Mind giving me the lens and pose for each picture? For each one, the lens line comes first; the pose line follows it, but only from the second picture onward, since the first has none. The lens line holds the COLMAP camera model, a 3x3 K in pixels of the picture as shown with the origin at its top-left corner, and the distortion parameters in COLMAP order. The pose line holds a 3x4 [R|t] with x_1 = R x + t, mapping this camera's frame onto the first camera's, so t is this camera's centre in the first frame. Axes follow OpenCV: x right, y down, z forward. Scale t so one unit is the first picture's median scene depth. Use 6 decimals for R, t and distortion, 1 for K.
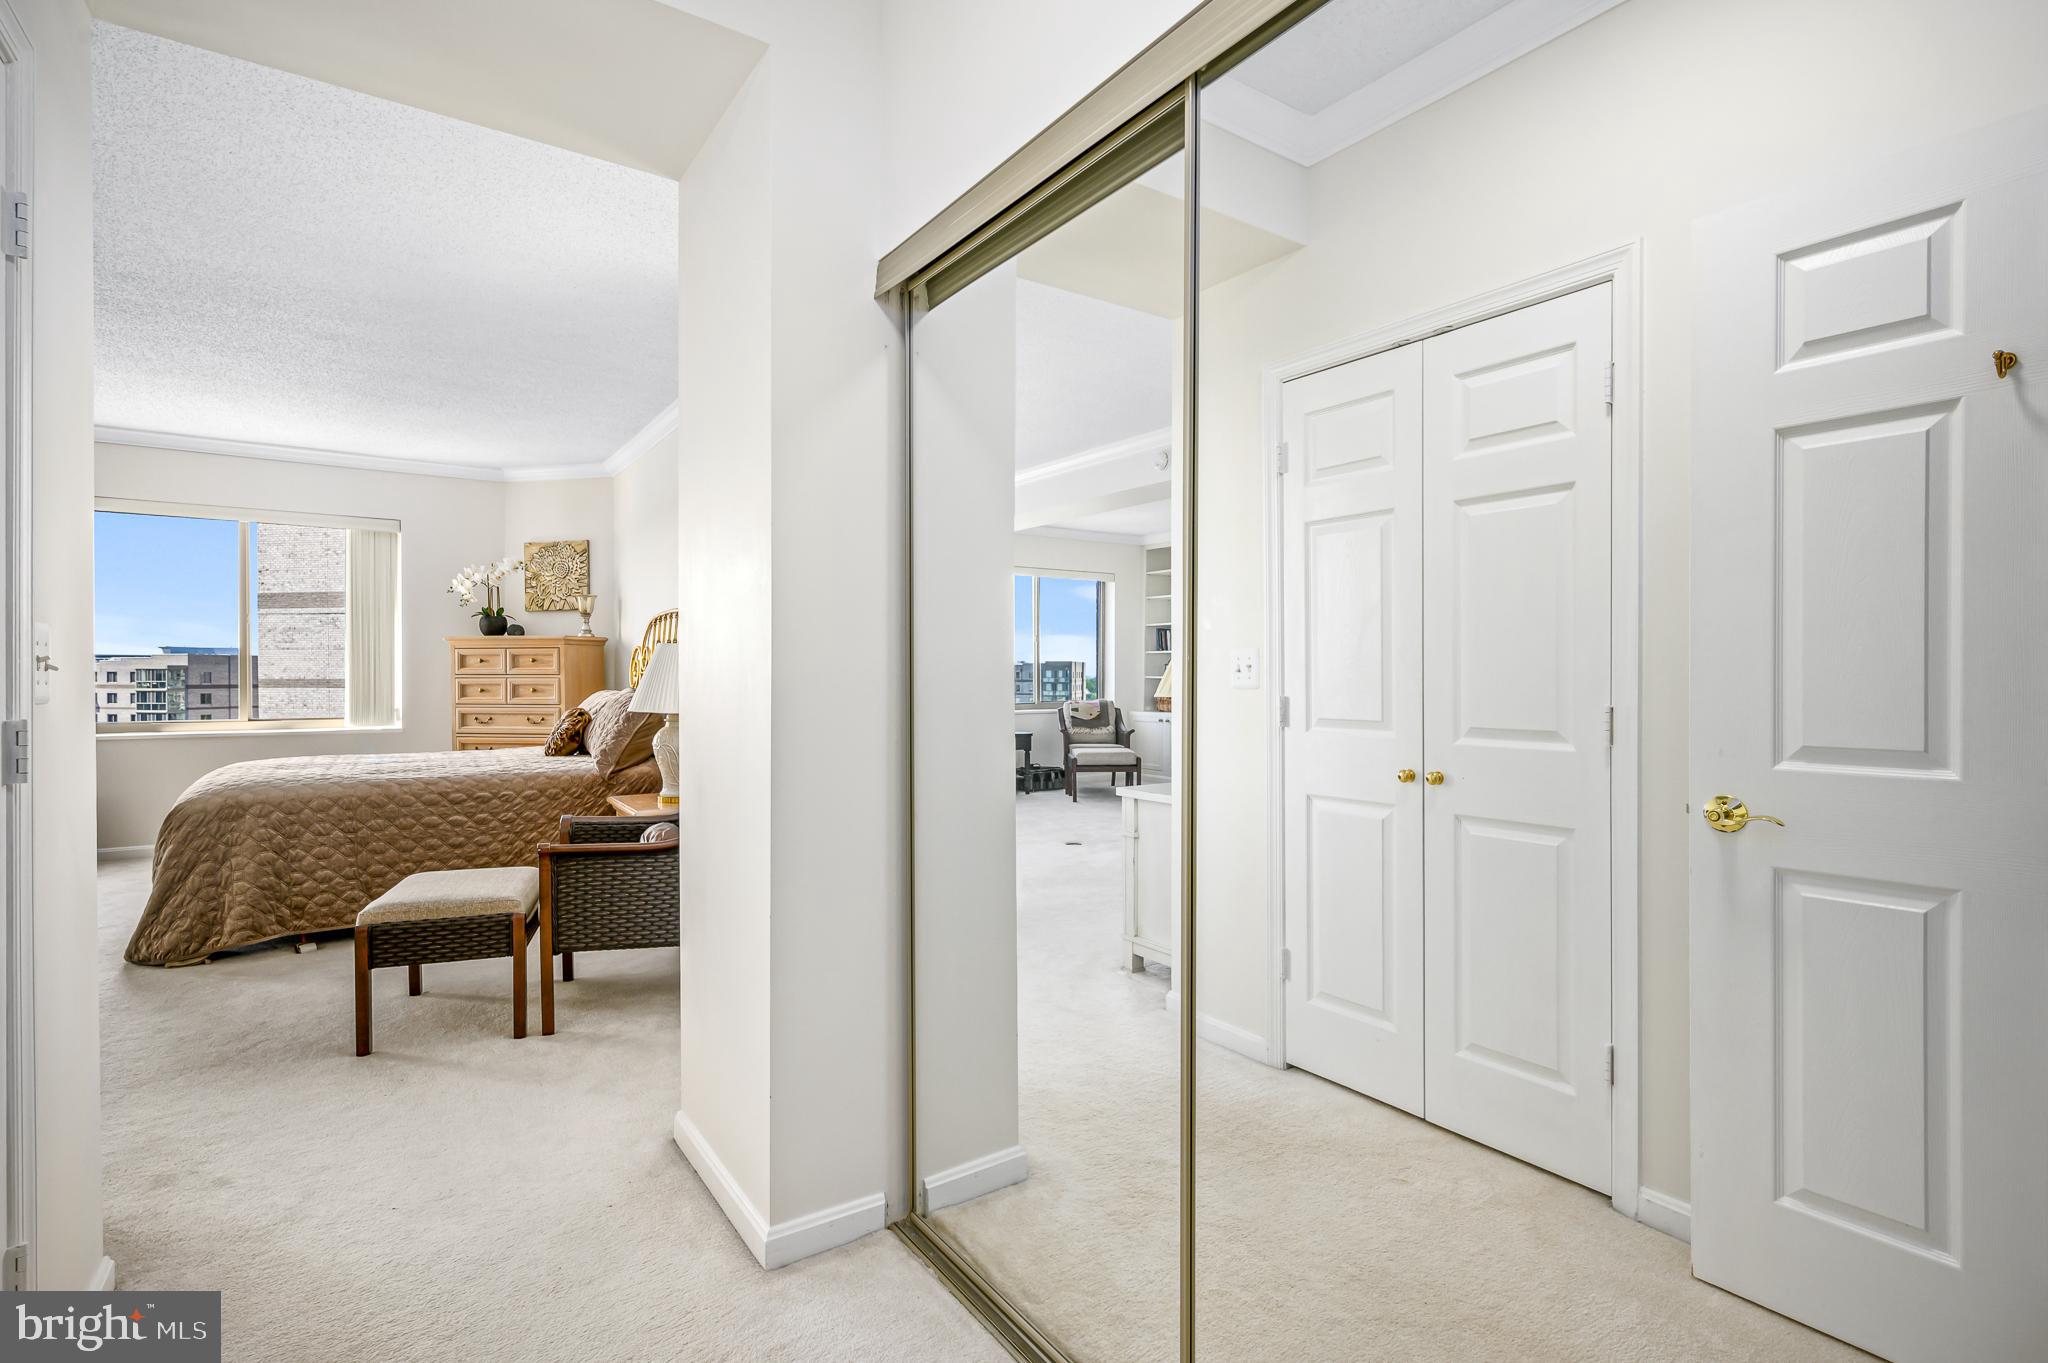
lens RADIAL K [[973.9, 0, 984.4], [0, 973.9, 677.2], [0, 0, 1]] dist [0.000398, 0.000834]
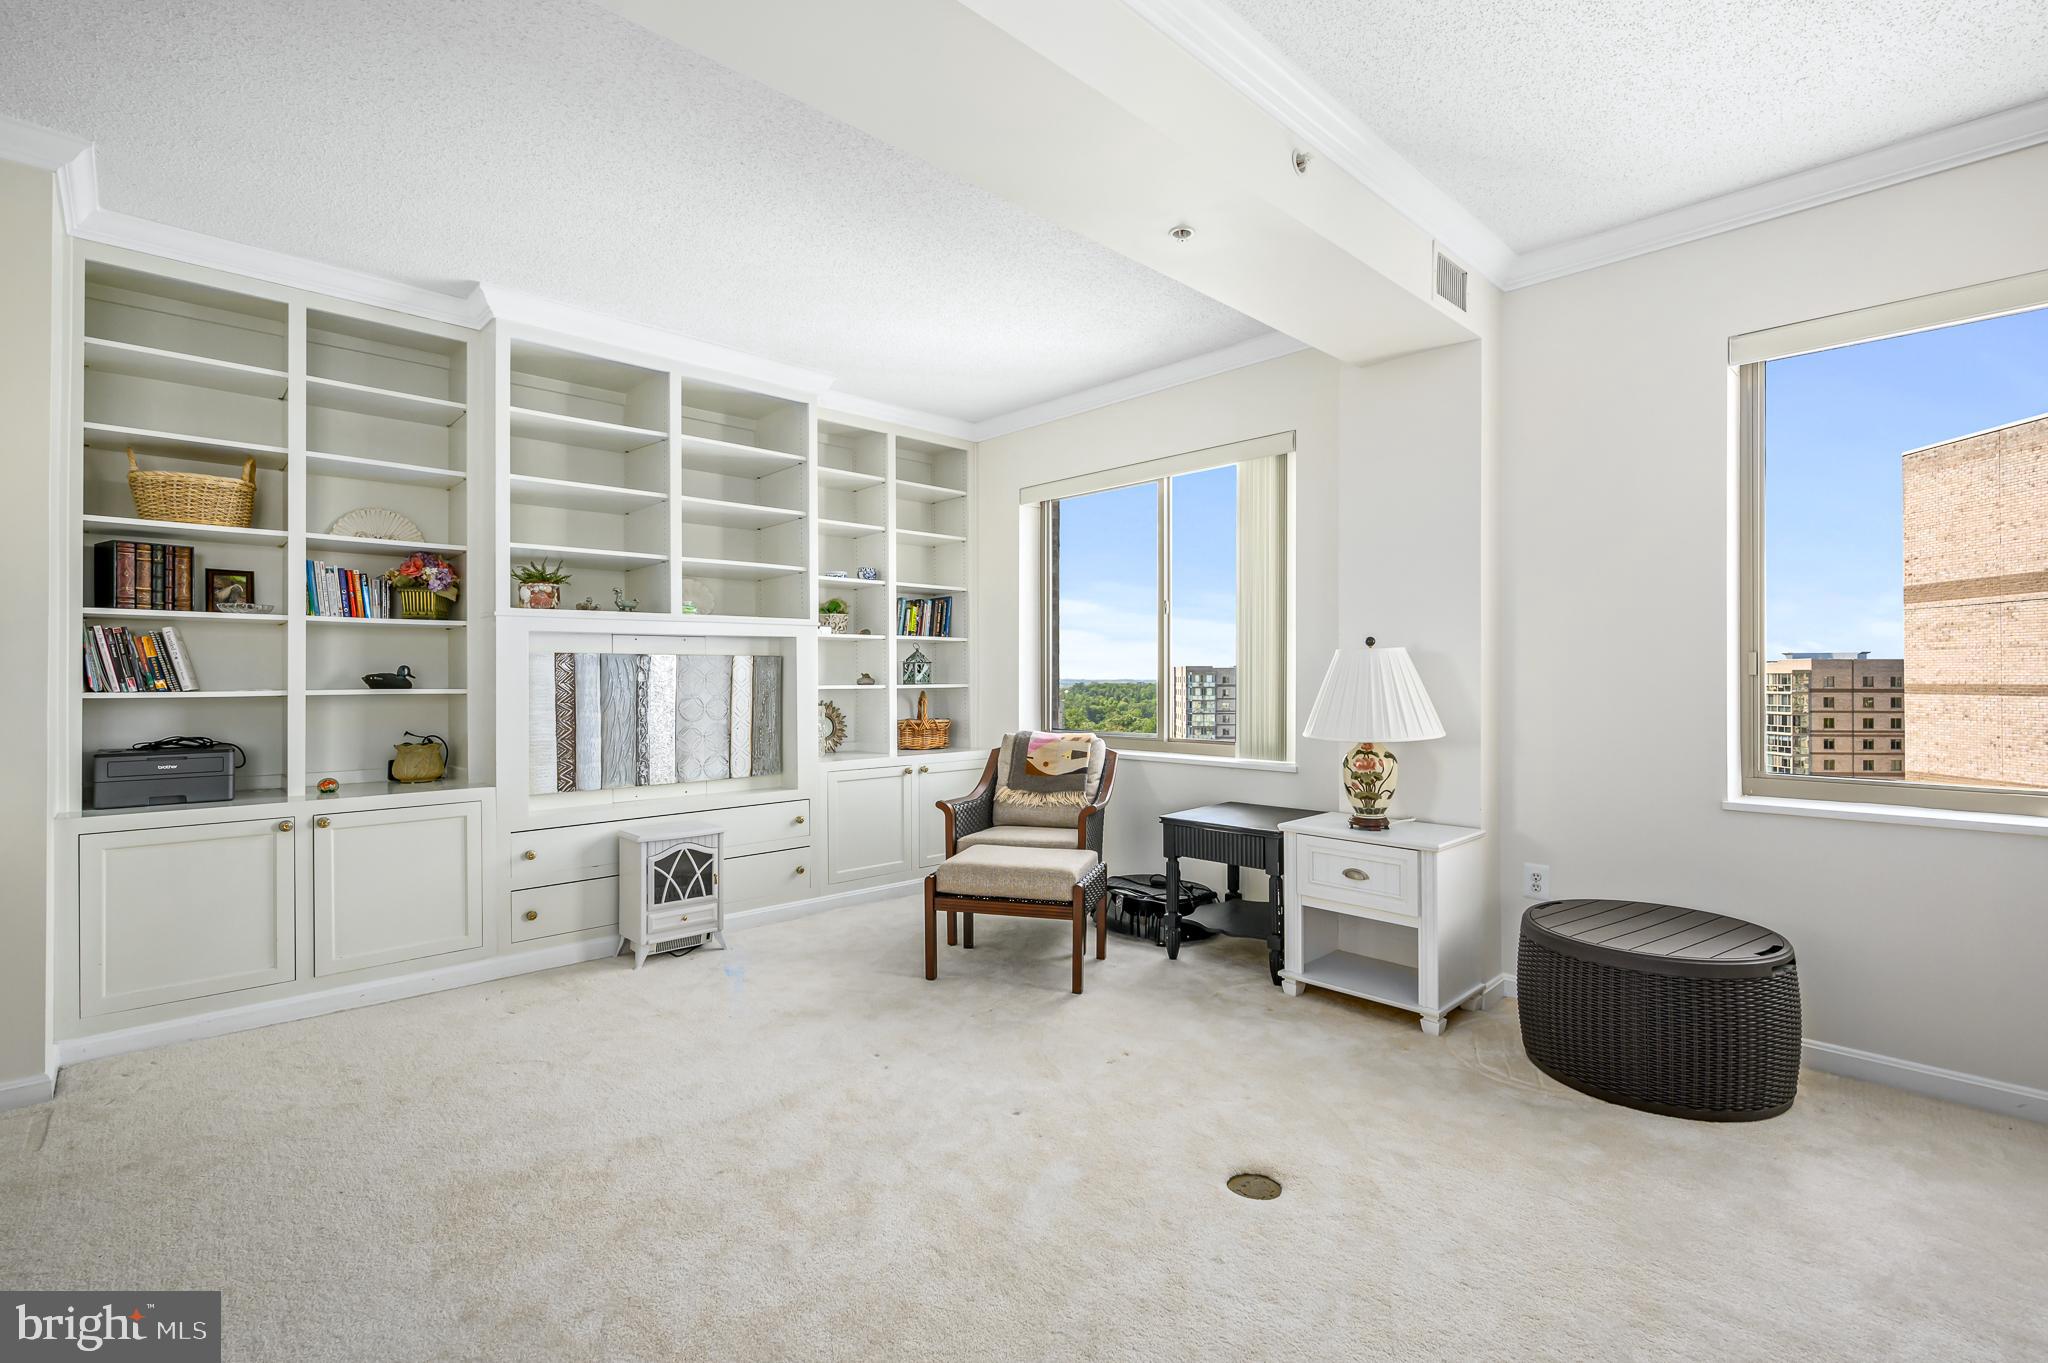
lens RADIAL K [[923.3, 0, 1036.9], [0, 923.3, 673.4], [0, 0, 1]] dist [-0.001126, -0.000096]
pose [[0.186795, -0.006385, -0.982378, -0.454432], [-0.001918, 0.999975, -0.006864, -0.002658], [0.982397, 0.003167, 0.186778, 0.463707]]
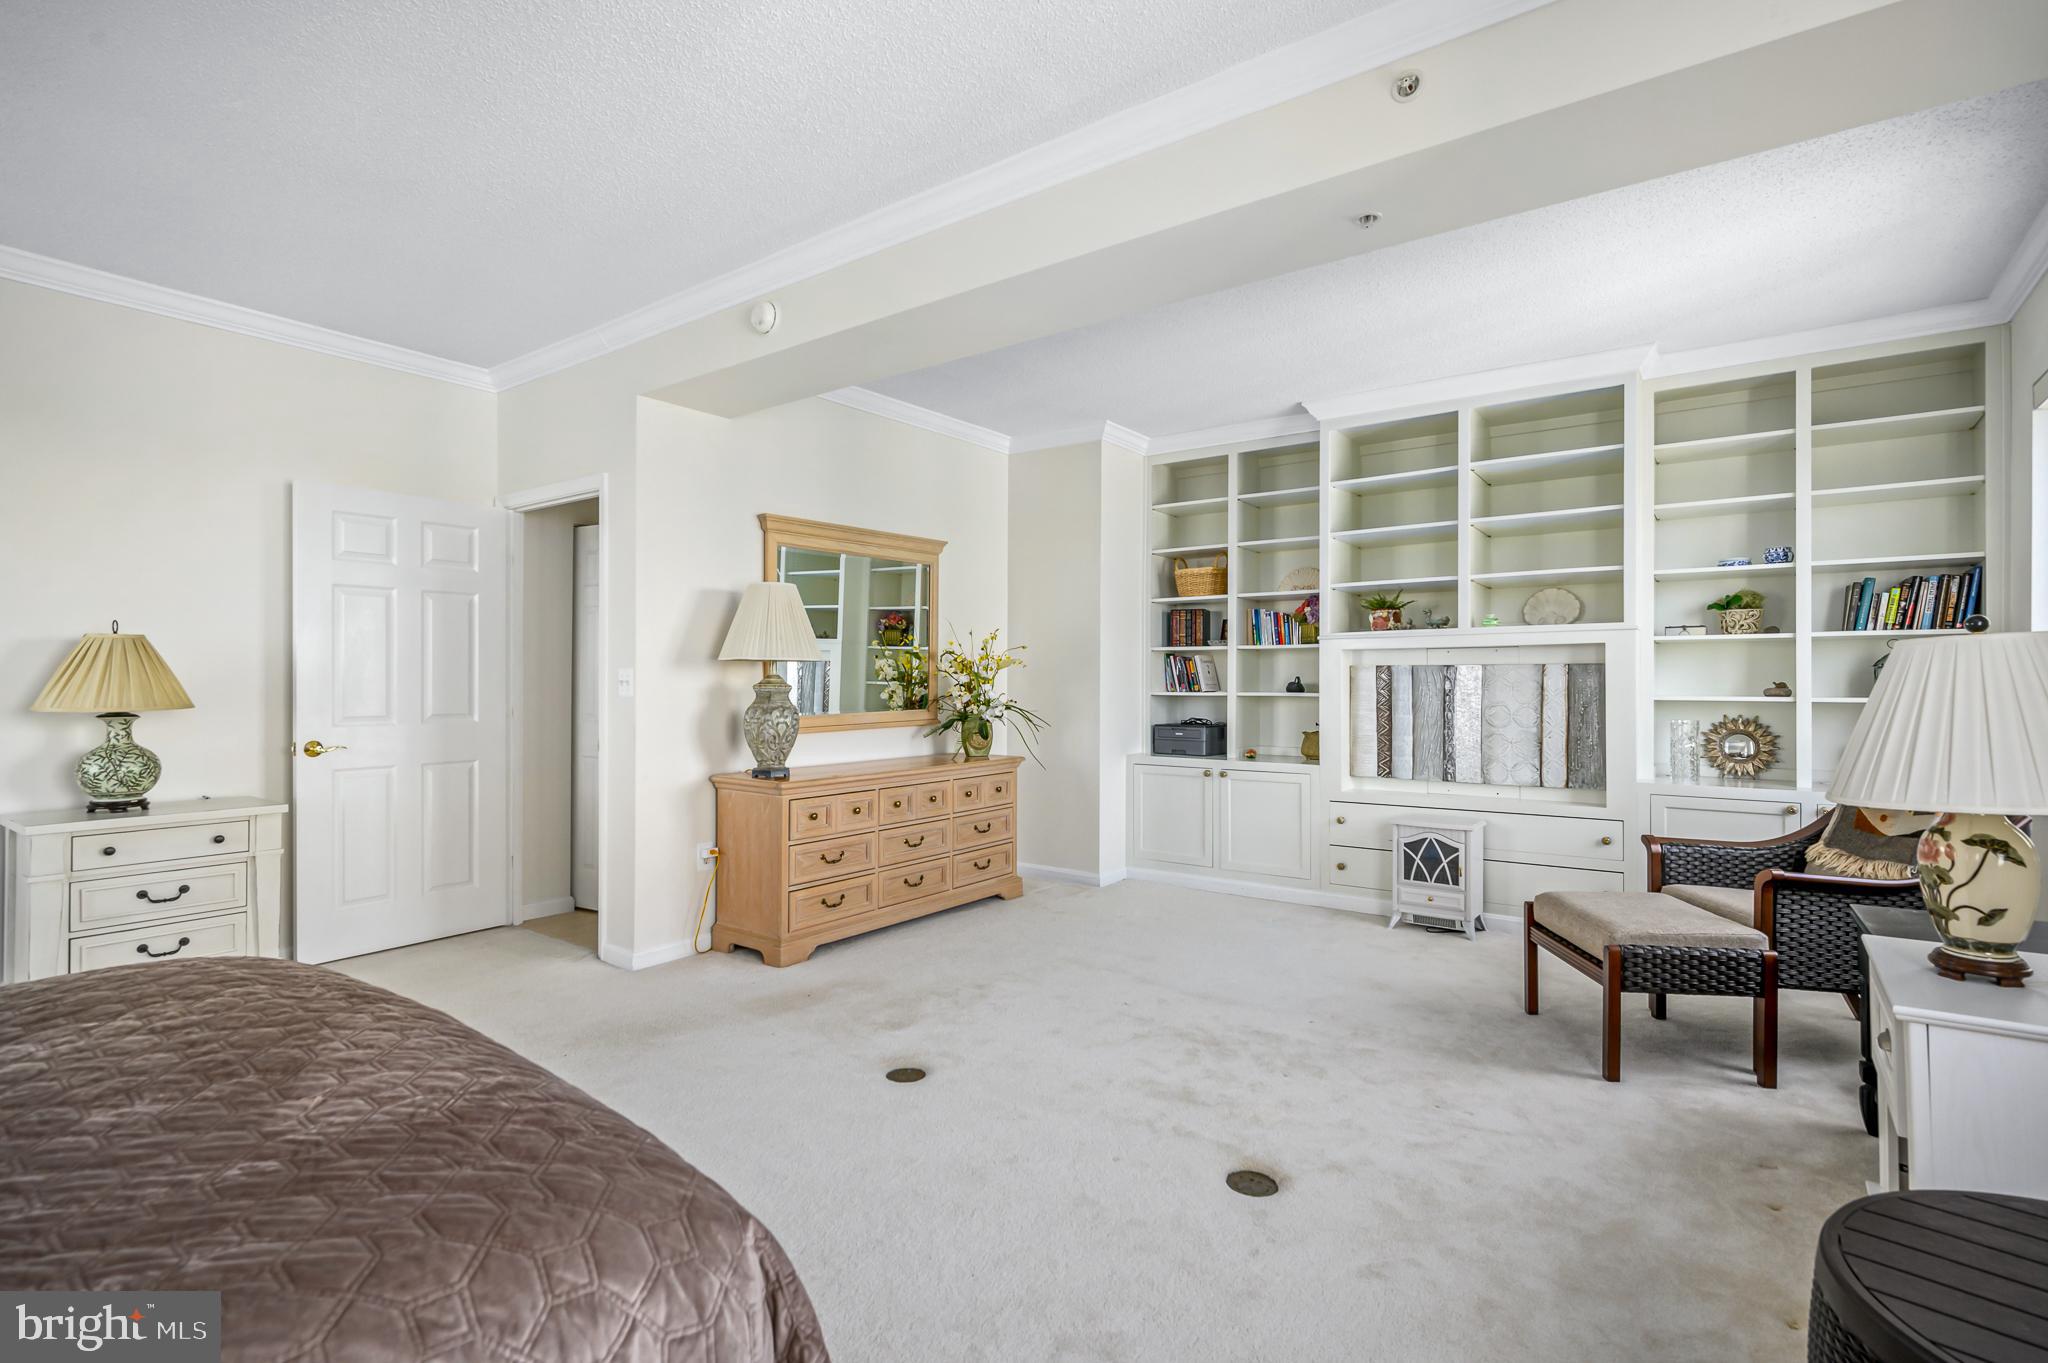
lens RADIAL K [[968.4, 0, 1043.2], [0, 968.4, 680.0], [0, 0, 1]] dist [0.000851, 0.000697]
pose [[-0.932246, -0.006128, -0.361773, -0.553674], [-0.006750, 0.999977, 0.000456, -0.006045], [0.361762, 0.002867, -0.932266, 0.868622]]
